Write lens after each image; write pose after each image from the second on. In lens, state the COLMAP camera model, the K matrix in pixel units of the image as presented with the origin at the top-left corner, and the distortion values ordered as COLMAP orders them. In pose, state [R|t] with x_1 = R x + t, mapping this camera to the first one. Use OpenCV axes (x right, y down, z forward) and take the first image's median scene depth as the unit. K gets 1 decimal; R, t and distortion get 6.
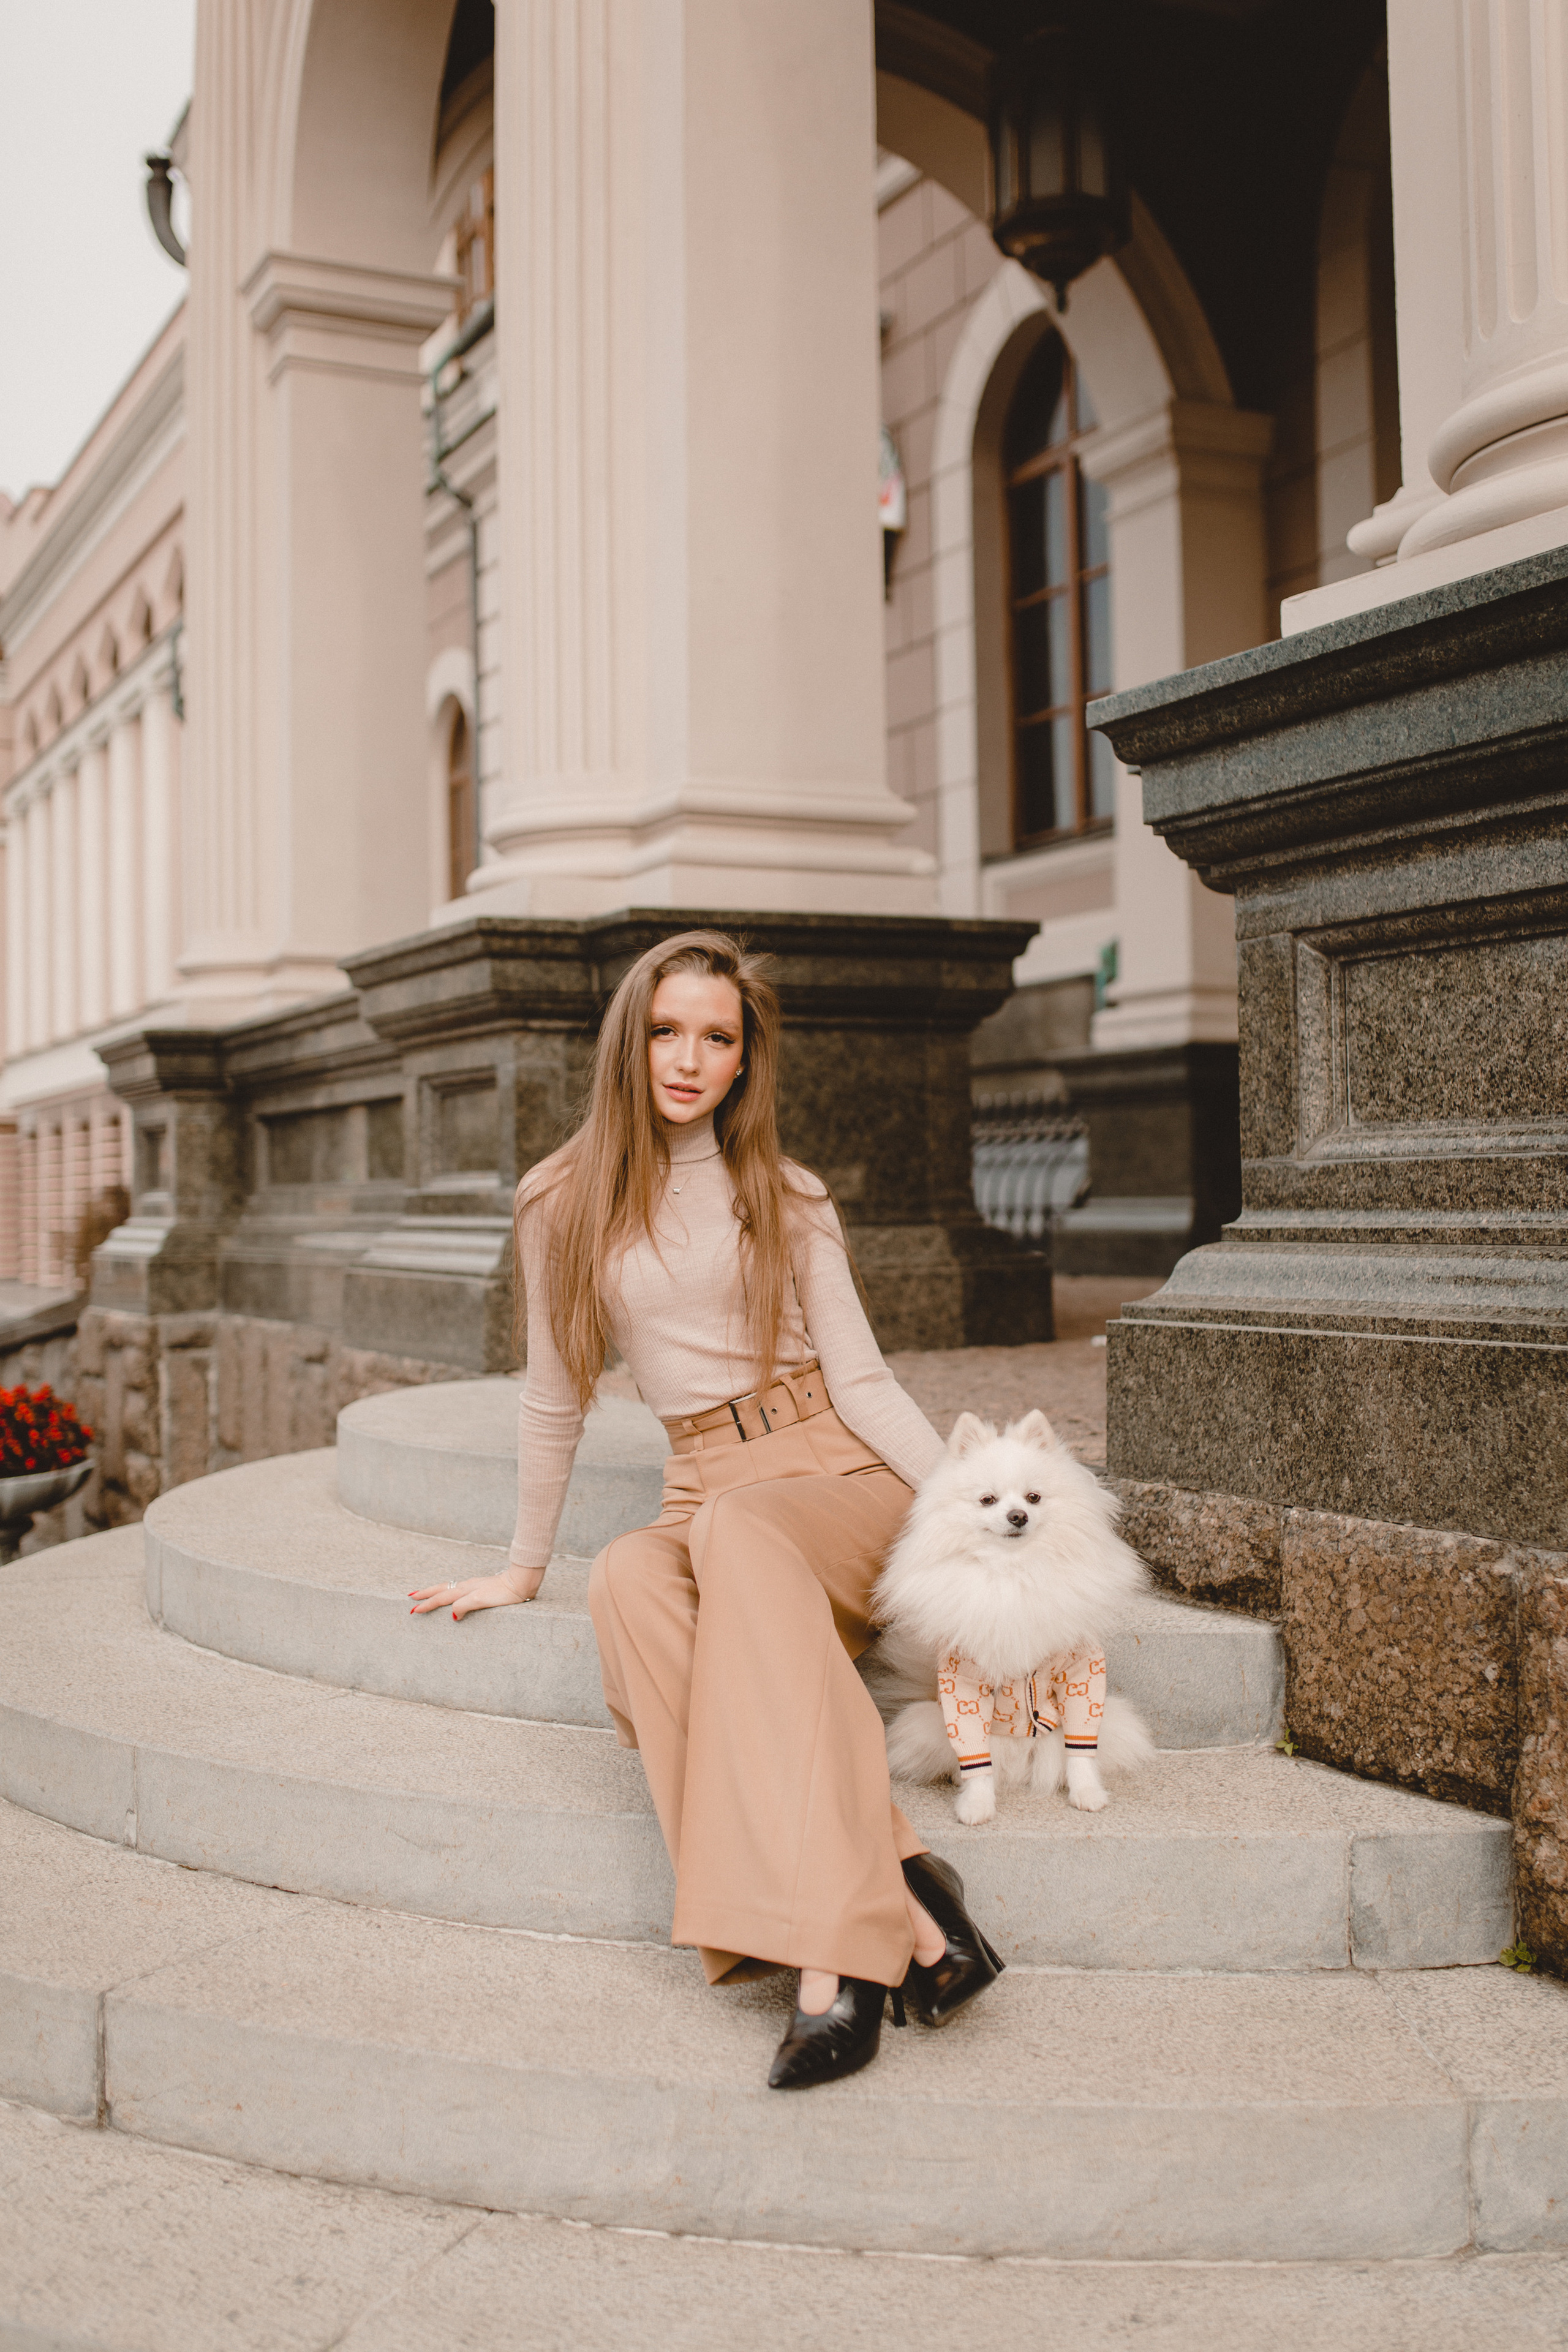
lens RADIAL K [[2412.6, 0, 829.4], [0, 2412.6, 1097.1], [0, 0, 1]] dist [-0.002557, 0.011678]
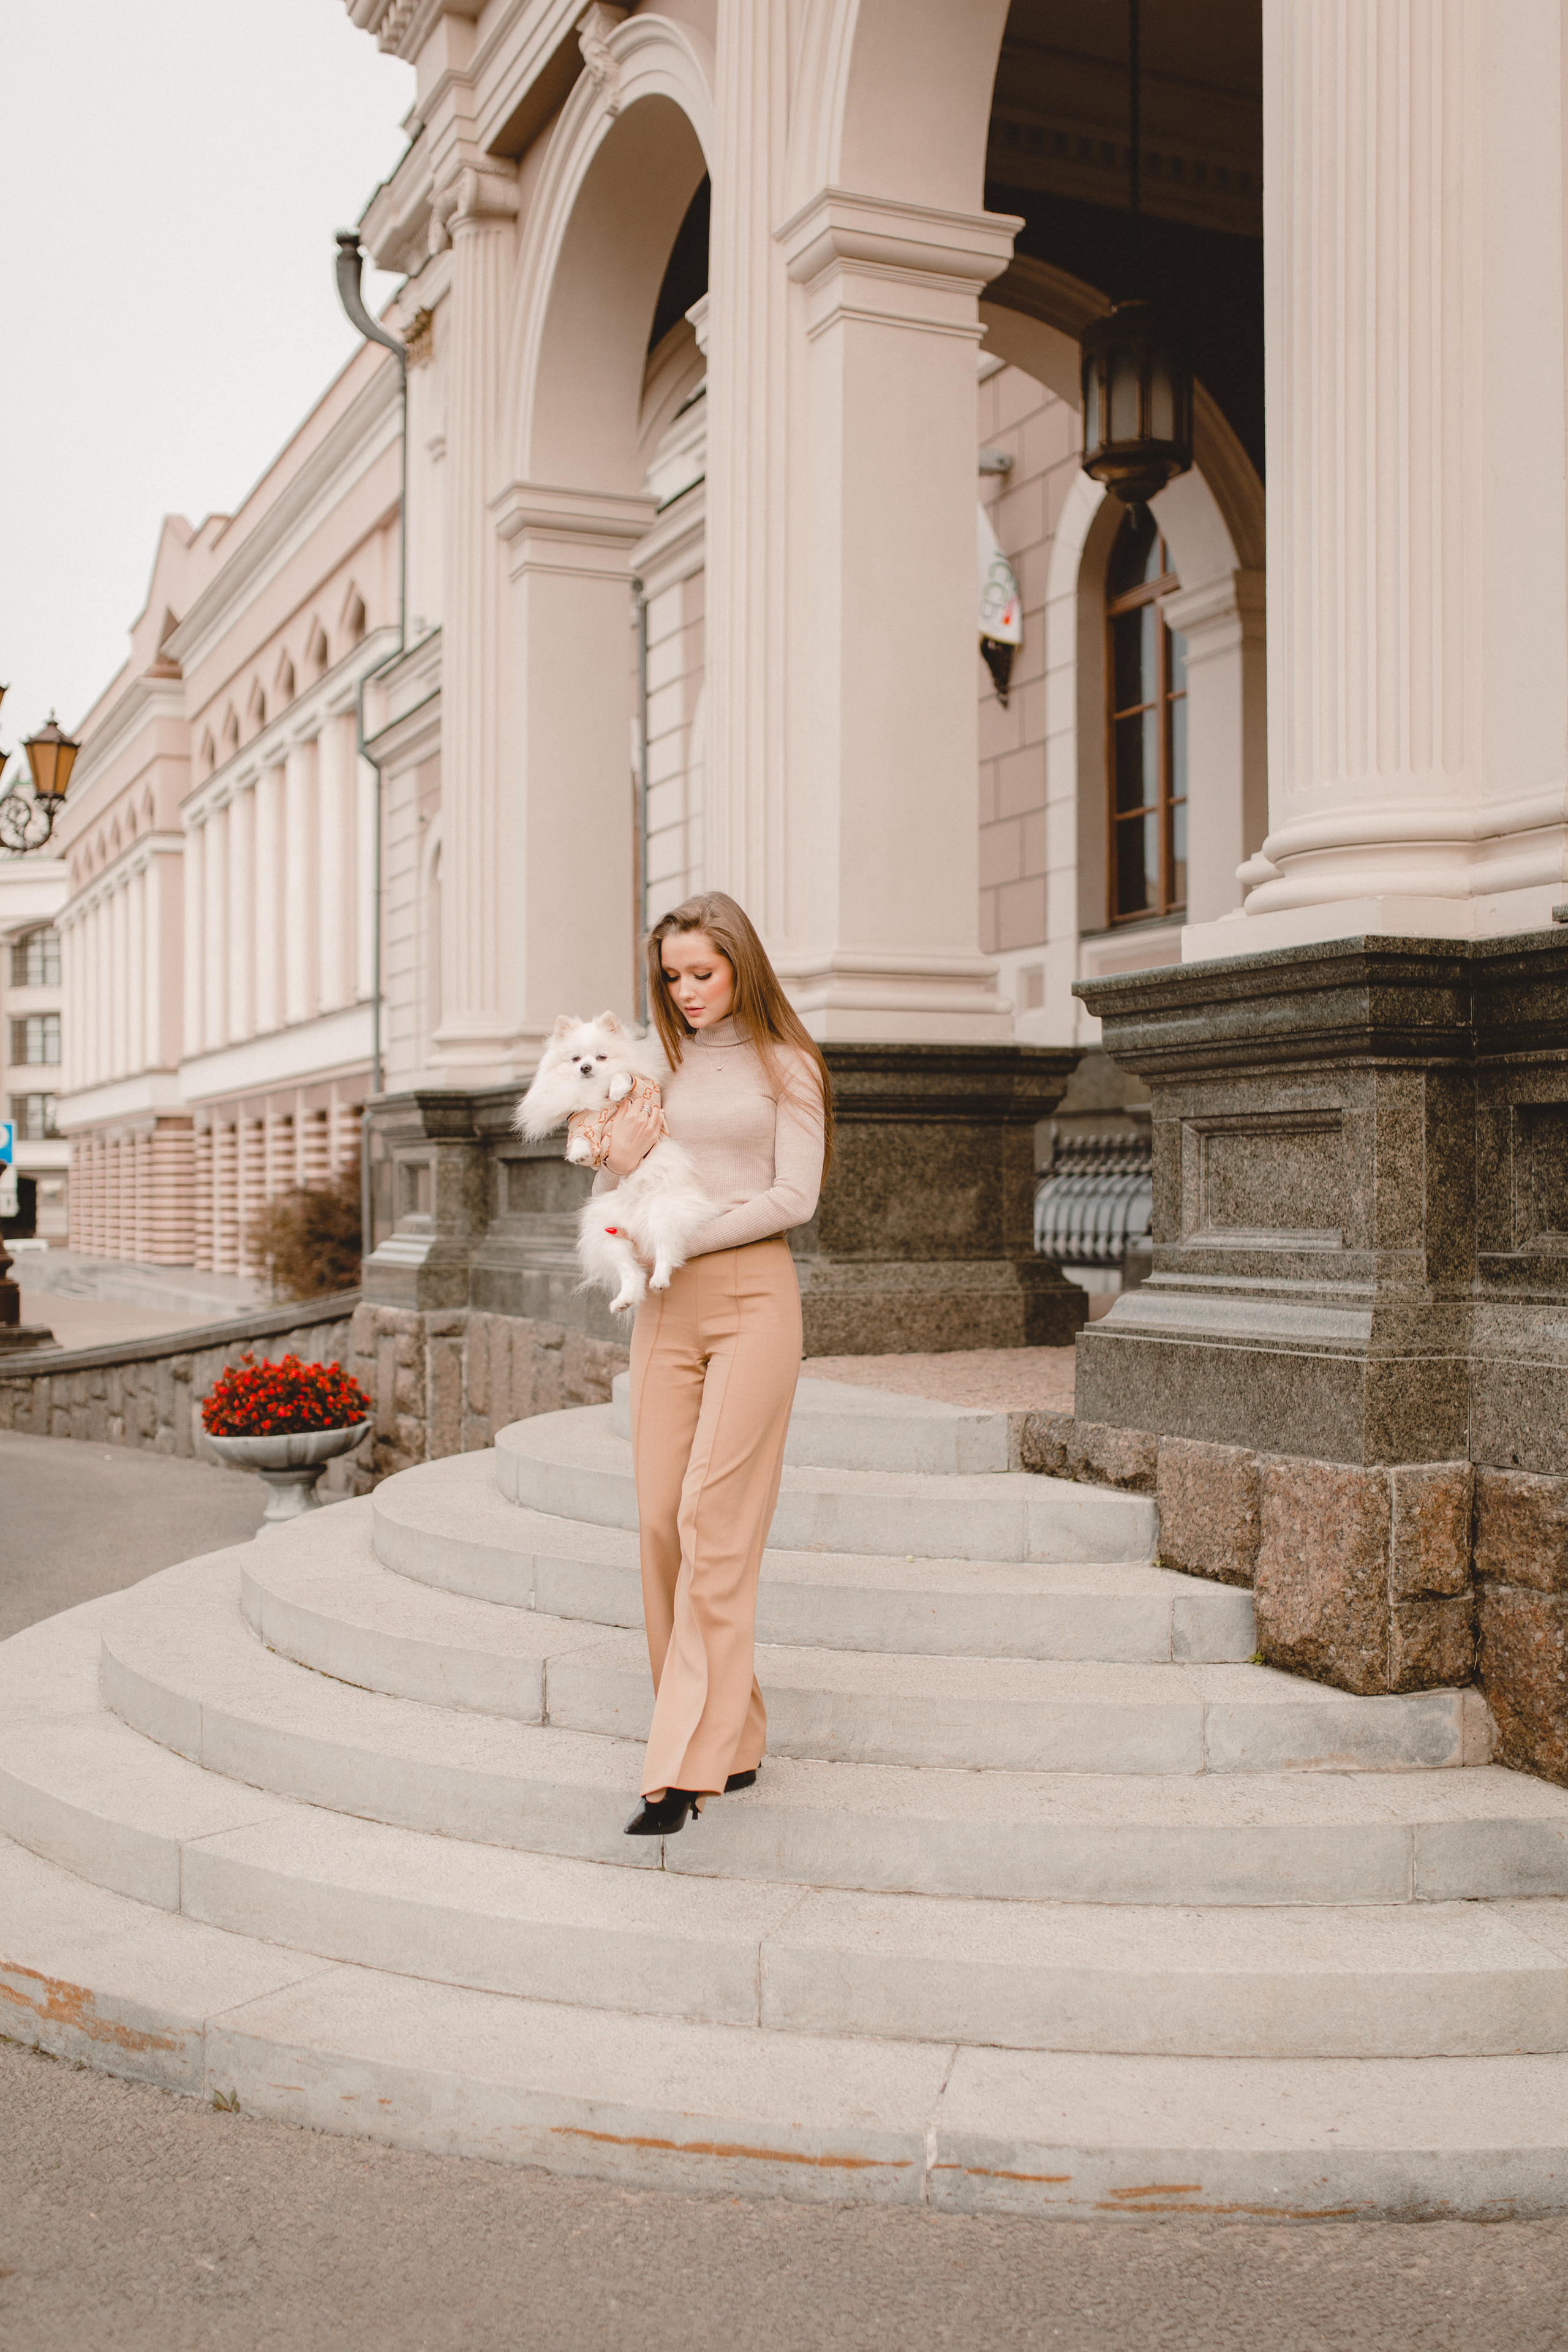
lens RADIAL K [[2434.7, 0, 834.0], [0, 2434.7, 1175.1], [0, 0, 1]] dist [-0.005313, 0.012861]
pose [[0.998471, 0.015599, -0.053023, 0.026074], [-0.013773, 0.999305, 0.034631, -0.069630], [0.053526, -0.033848, 0.997993, -0.667663]]
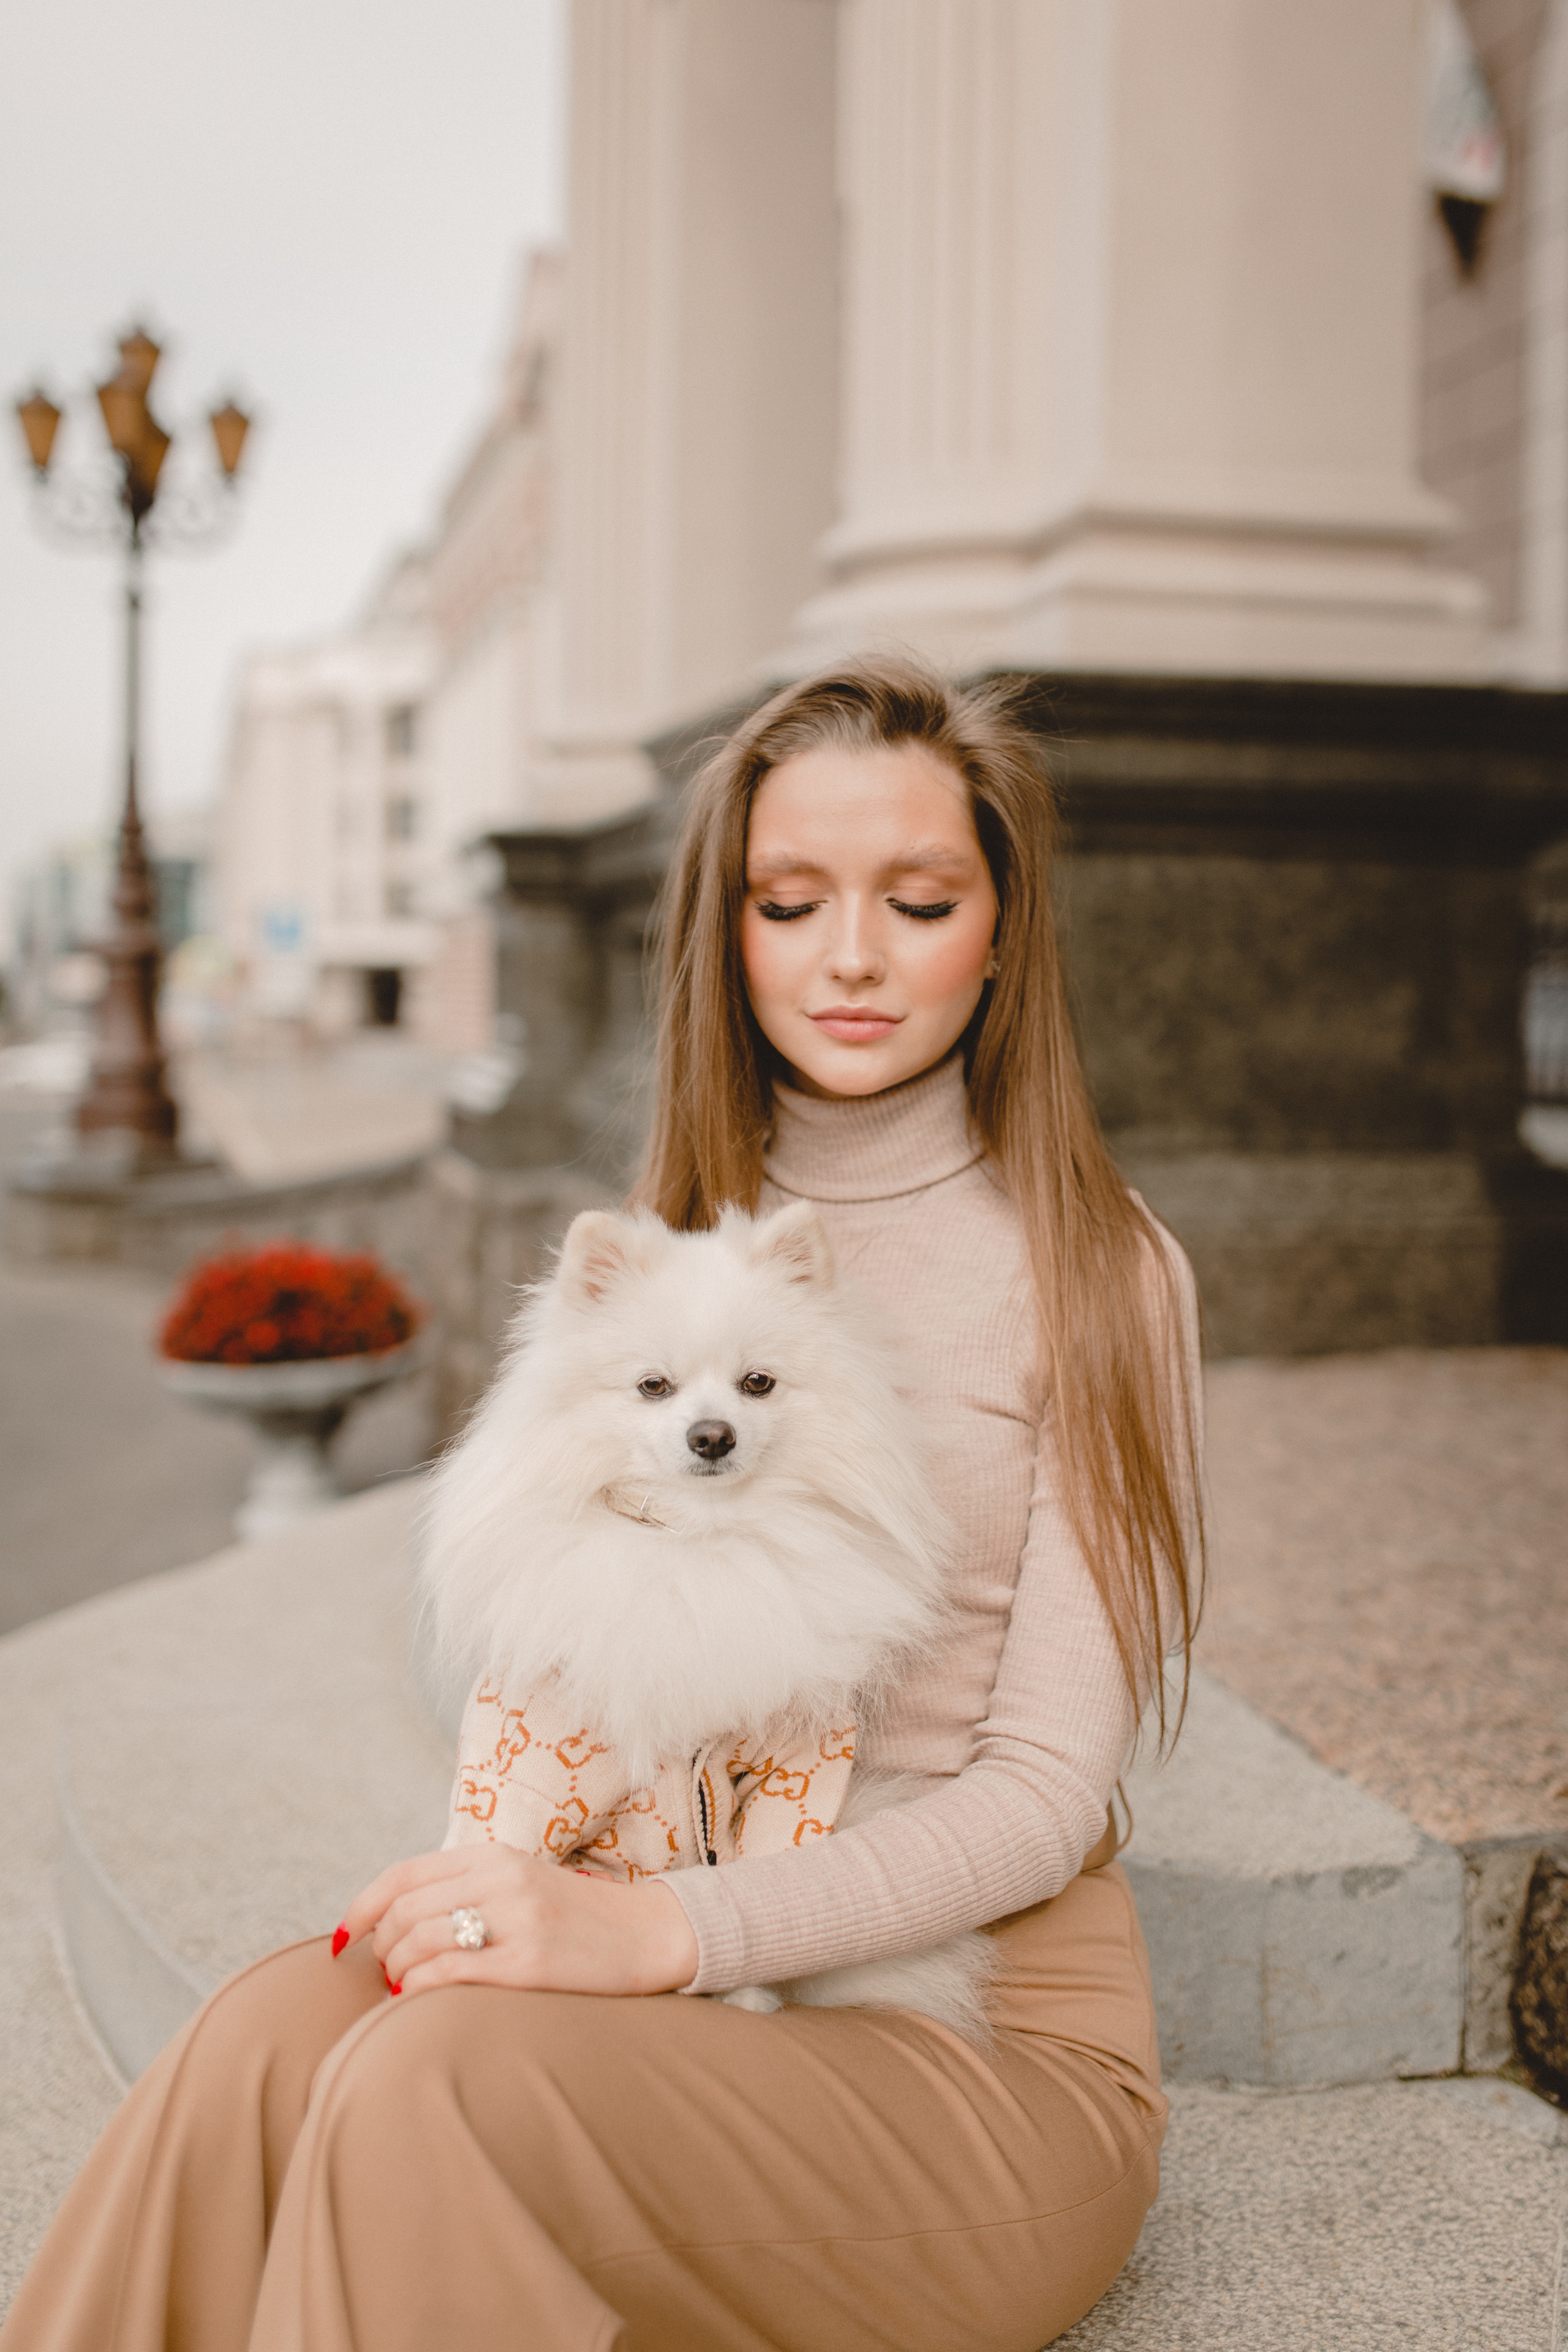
lens RADIAL K [[2502.0, 0, 844.0], [0, 2502.0, 1075.8], [0, 0, 1]] dist [-0.000853, 0.010028]
pose [[0.975334, 0.037084, -0.217598, 0.041776], [-0.020105, 0.996613, 0.079734, -0.029657], [0.219818, -0.073392, 0.972776, 0.462096]]
